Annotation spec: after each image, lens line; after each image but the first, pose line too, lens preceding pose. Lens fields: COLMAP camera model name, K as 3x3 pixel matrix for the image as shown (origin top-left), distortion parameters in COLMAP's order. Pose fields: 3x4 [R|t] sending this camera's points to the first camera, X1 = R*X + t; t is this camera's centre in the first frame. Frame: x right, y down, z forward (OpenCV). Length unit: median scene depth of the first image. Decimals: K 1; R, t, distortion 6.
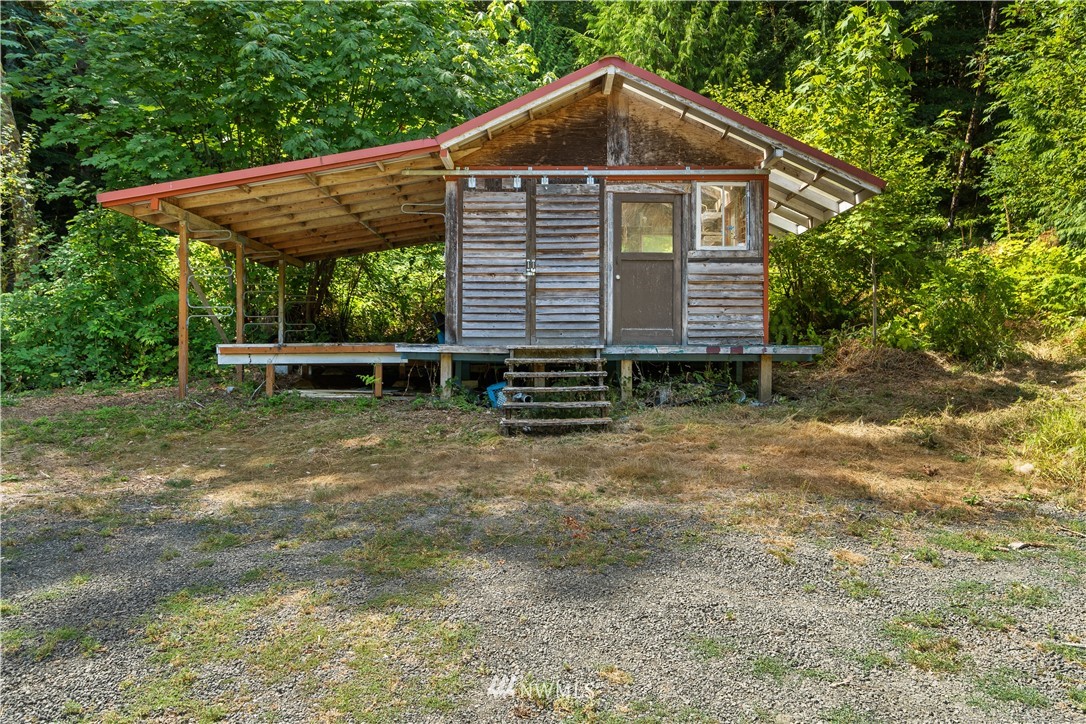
lens RADIAL K [[784.6, 0, 543.2], [0, 784.6, 366.2], [0, 0, 1]] dist [0.004481, 0.000116]
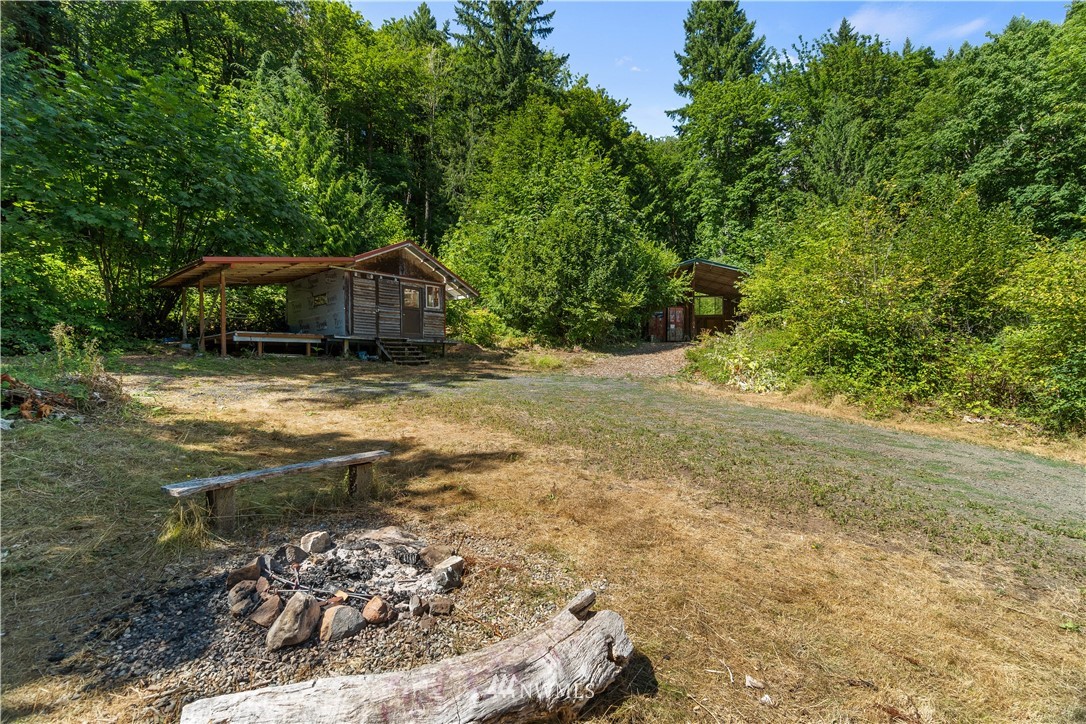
lens RADIAL K [[465.7, 0, 542.9], [0, 465.7, 361.1], [0, 0, 1]] dist [-0.000033, -0.000011]
pose [[0.627838, 0.001167, 0.778344, -0.903277], [-0.003007, 0.999995, 0.000927, 0.051150], [-0.778339, -0.002922, 0.627838, -0.454241]]
